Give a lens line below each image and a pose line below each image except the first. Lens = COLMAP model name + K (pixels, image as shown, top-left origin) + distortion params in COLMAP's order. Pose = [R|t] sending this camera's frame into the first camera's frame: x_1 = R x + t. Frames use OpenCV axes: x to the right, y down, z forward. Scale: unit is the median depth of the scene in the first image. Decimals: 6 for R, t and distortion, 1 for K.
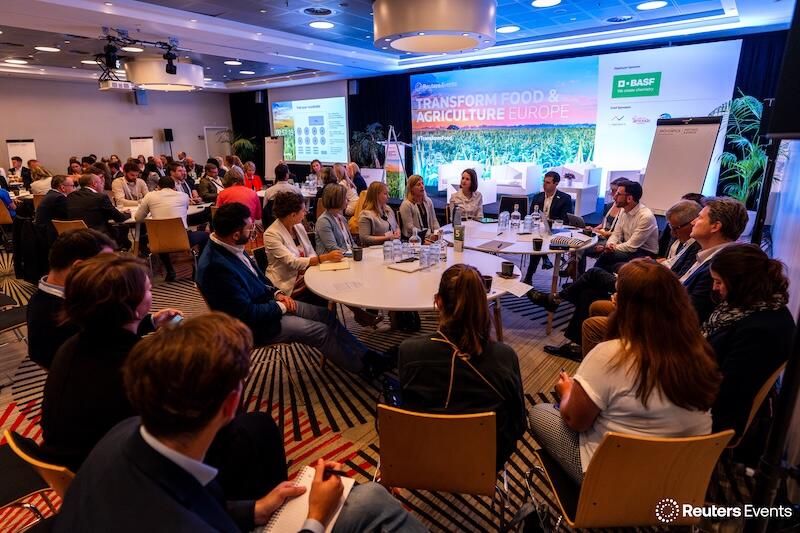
lens RADIAL K [[446.1, 0, 422.8], [0, 446.1, 265.8], [0, 0, 1]] dist [0.000662, -0.000568]
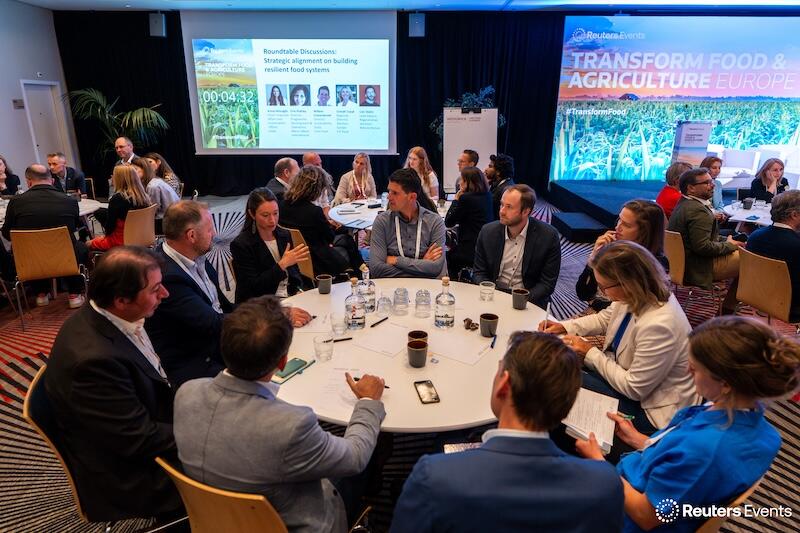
lens RADIAL K [[497.5, 0, 400.0], [0, 497.5, 266.5], [0, 0, 1]] dist [-0.001783, 0.000773]
pose [[0.820609, -0.166729, 0.546629, -0.718361], [0.146438, 0.985908, 0.080881, -0.160018], [-0.552411, 0.013676, 0.833460, 0.540735]]
